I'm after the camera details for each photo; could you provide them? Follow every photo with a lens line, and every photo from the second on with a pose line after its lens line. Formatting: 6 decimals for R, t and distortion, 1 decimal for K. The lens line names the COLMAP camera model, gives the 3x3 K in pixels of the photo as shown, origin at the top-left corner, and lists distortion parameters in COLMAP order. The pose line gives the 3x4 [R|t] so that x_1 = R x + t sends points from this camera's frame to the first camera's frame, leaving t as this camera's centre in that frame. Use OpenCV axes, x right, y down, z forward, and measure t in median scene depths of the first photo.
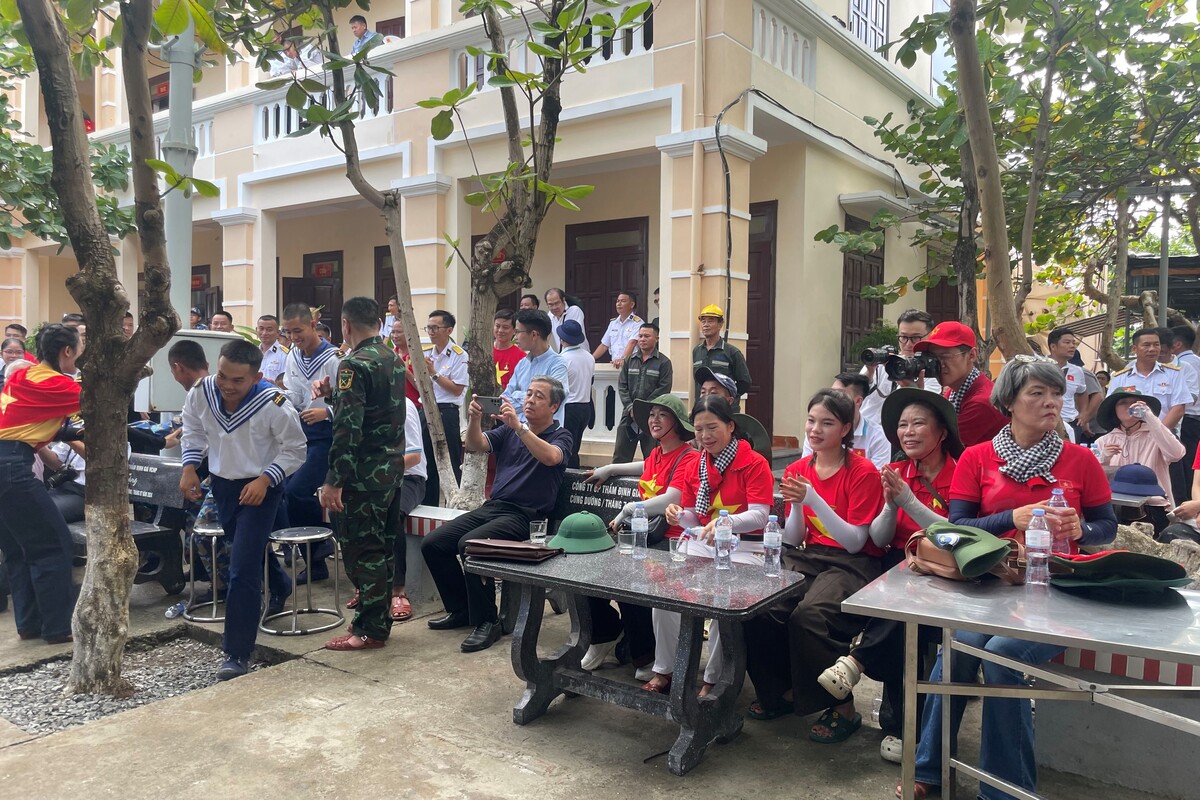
lens RADIAL K [[896.1, 0, 586.5], [0, 896.1, 397.4], [0, 0, 1]] dist [0.087797, -0.147191]
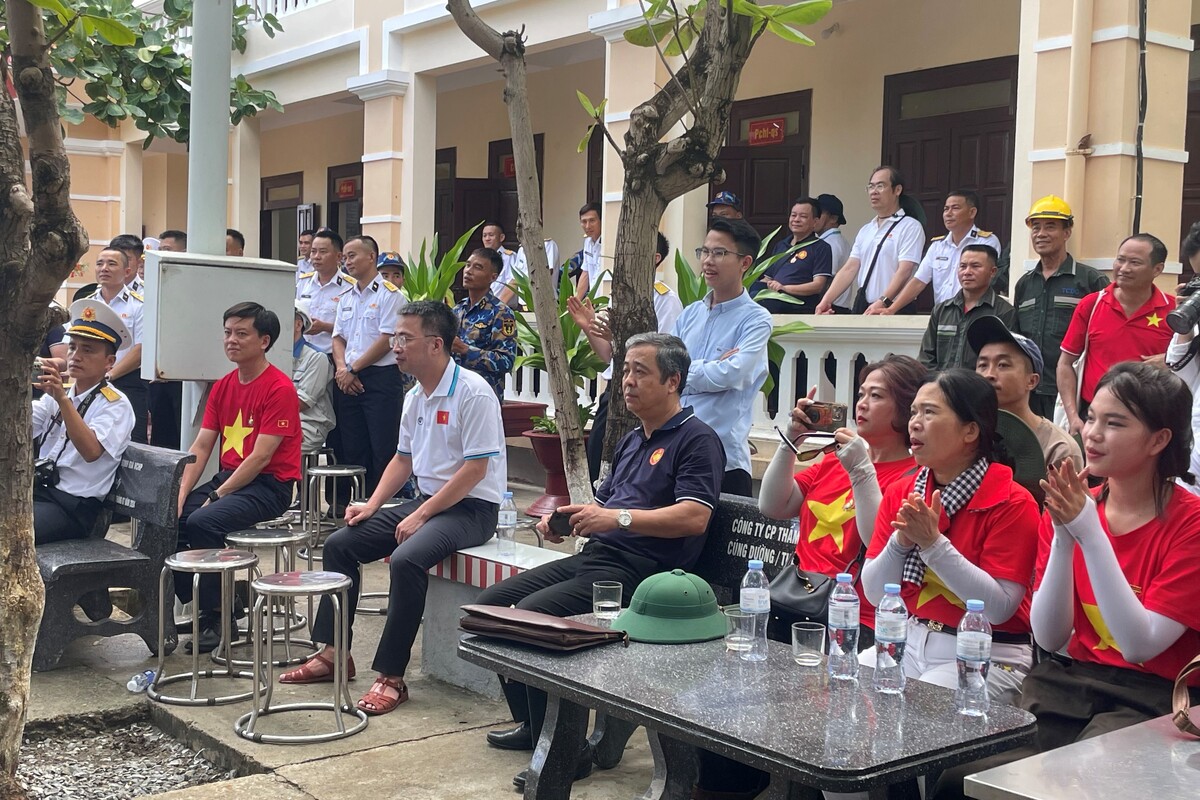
lens RADIAL K [[1456.5, 0, 600.0], [0, 1456.5, 400.0], [0, 0, 1]] dist [0.130617, -0.297872]
pose [[0.953927, 0.028001, -0.298728, 0.154577], [-0.022443, 0.999506, 0.022022, -0.000170], [0.299197, -0.014303, 0.954084, 0.069011]]
